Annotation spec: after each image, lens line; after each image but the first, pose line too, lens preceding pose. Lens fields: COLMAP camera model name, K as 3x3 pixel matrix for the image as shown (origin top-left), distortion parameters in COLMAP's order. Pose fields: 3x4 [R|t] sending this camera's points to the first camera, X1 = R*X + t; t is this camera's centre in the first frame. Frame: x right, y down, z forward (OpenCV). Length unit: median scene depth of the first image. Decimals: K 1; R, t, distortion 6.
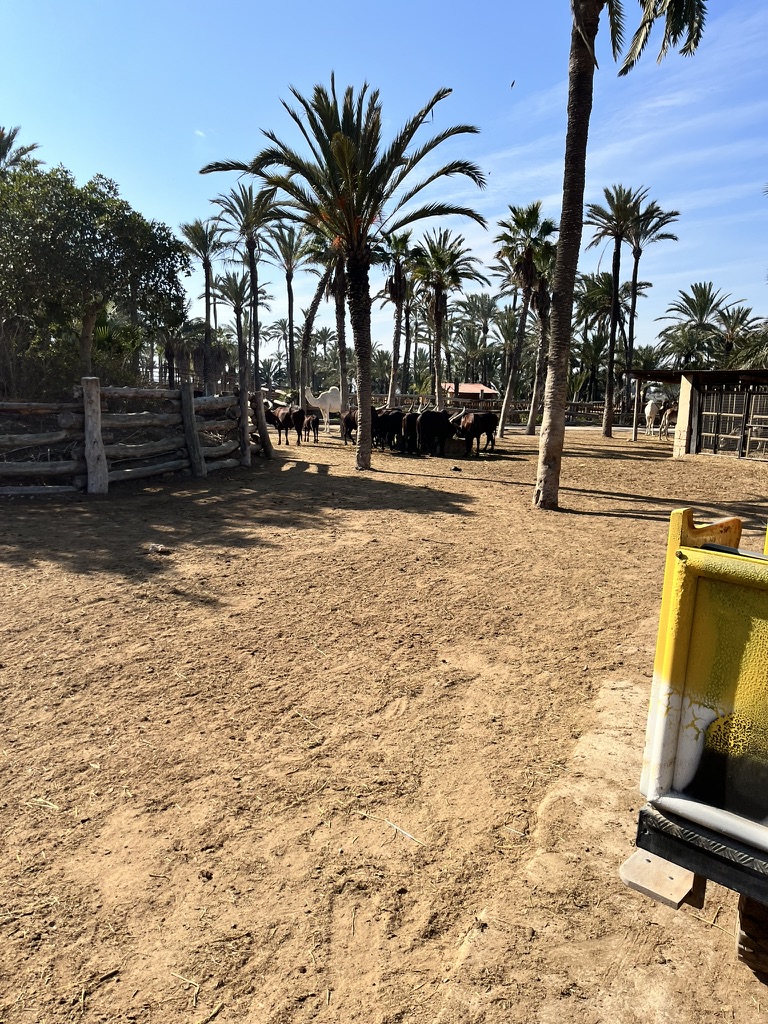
lens RADIAL K [[775.0, 0, 373.0], [0, 775.0, 513.4], [0, 0, 1]] dist [0.030521, -0.012396]
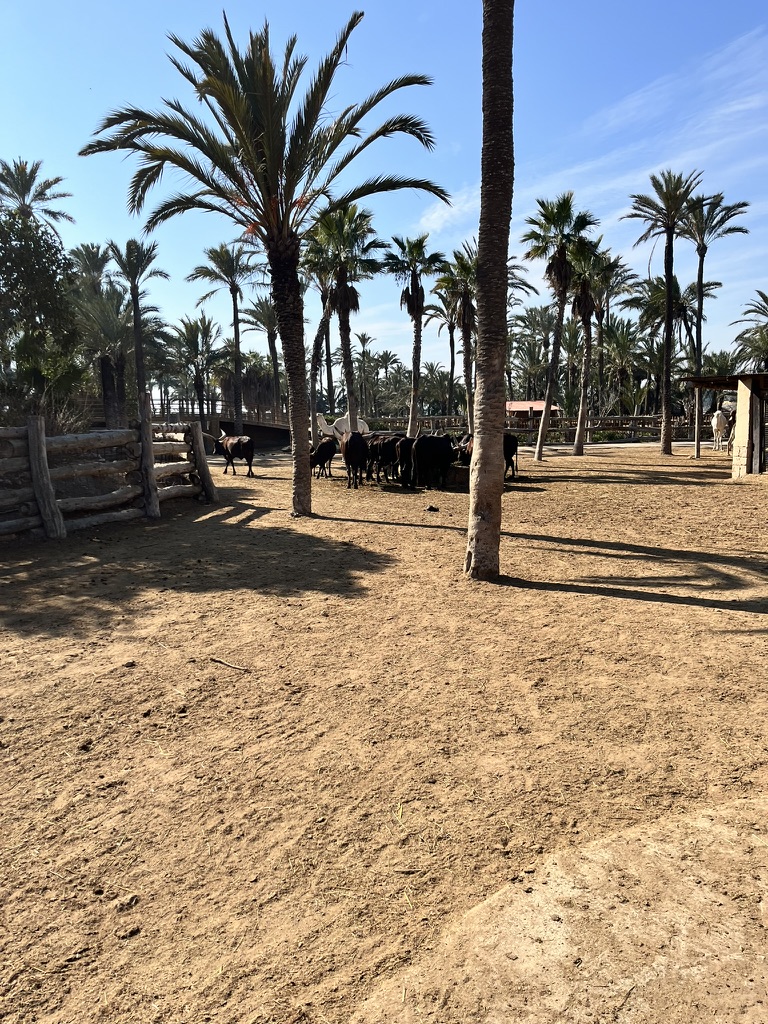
lens RADIAL K [[775.0, 0, 394.5], [0, 775.0, 510.0], [0, 0, 1]] dist [0.030521, -0.012396]
pose [[0.996058, -0.033843, -0.081989, 0.072895], [0.031087, 0.998916, -0.034651, -0.016110], [0.083073, 0.031966, 0.996031, 0.112107]]
